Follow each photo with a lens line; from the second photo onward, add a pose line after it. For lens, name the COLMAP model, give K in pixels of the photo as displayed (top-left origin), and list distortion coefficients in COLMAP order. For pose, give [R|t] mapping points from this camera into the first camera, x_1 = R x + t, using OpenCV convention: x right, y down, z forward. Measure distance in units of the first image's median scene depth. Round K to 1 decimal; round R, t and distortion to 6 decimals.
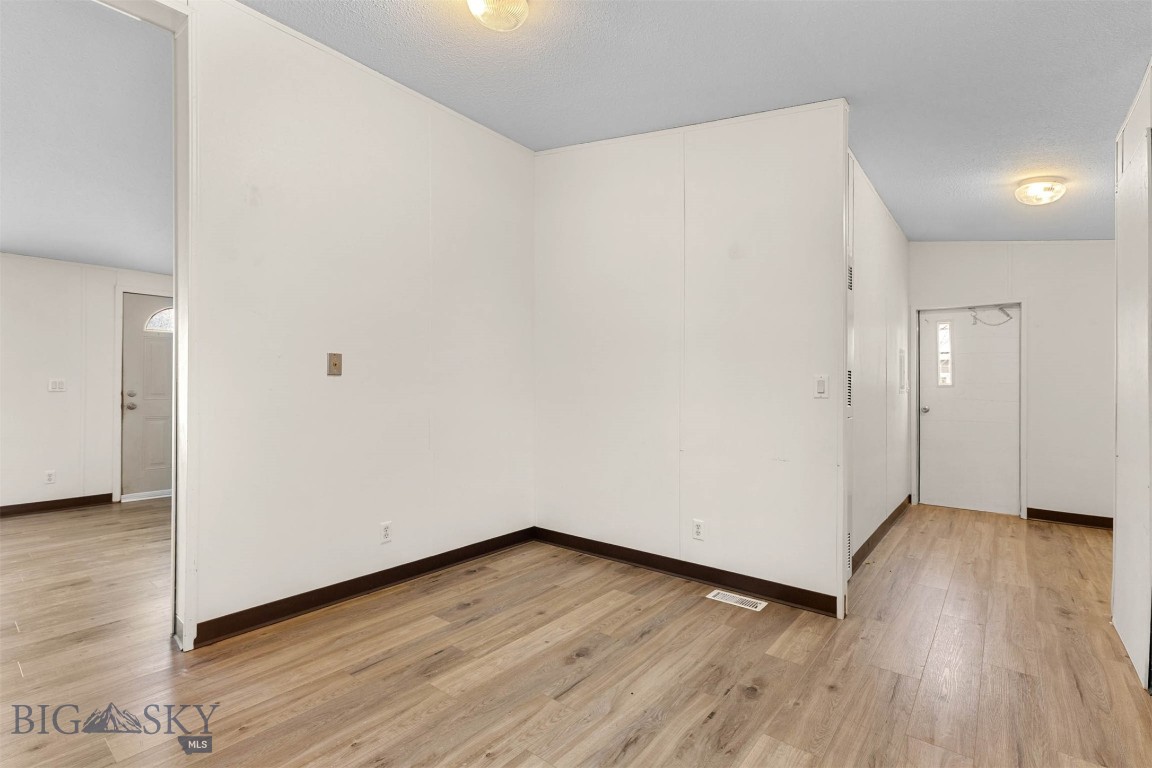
lens RADIAL K [[521.9, 0, 579.5], [0, 521.9, 388.8], [0, 0, 1]] dist [0.002199, 0.000144]
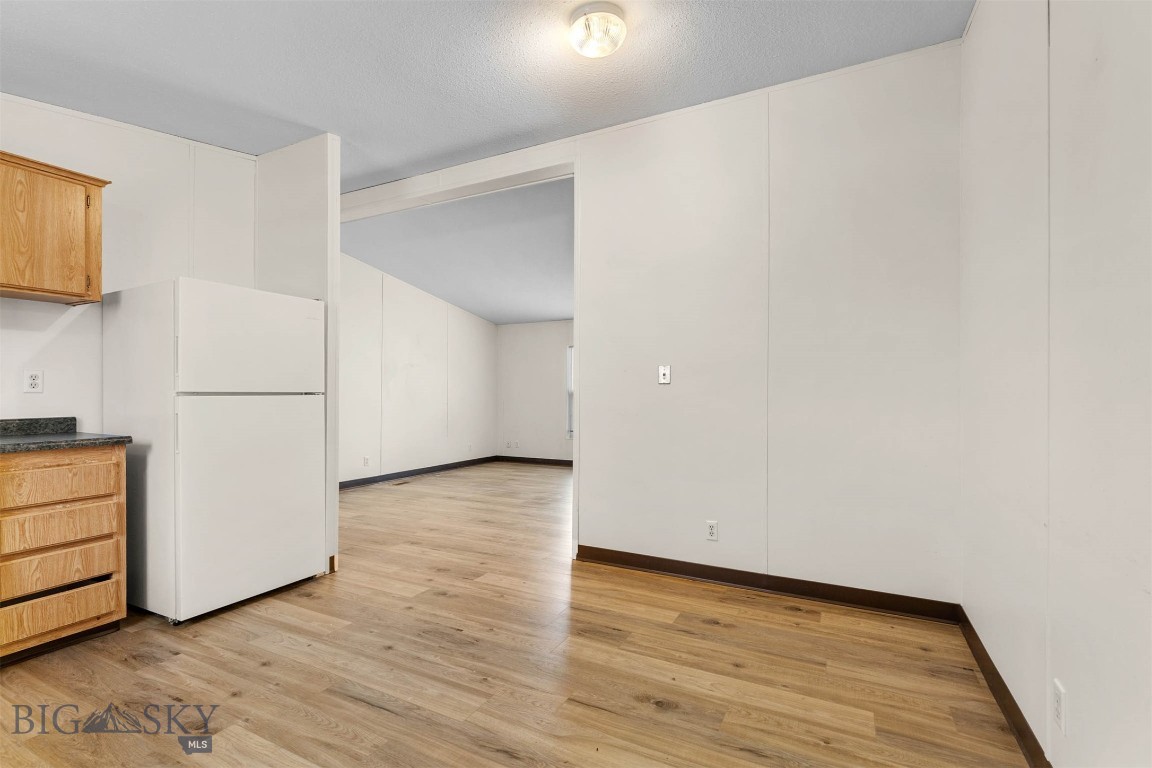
lens RADIAL K [[521.9, 0, 579.5], [0, 521.9, 388.8], [0, 0, 1]] dist [0.002199, 0.000144]
pose [[0.214447, -0.009164, -0.976693, 0.737750], [-0.008218, 0.999904, -0.011186, 0.002600], [0.976701, 0.010425, 0.214351, 0.617096]]
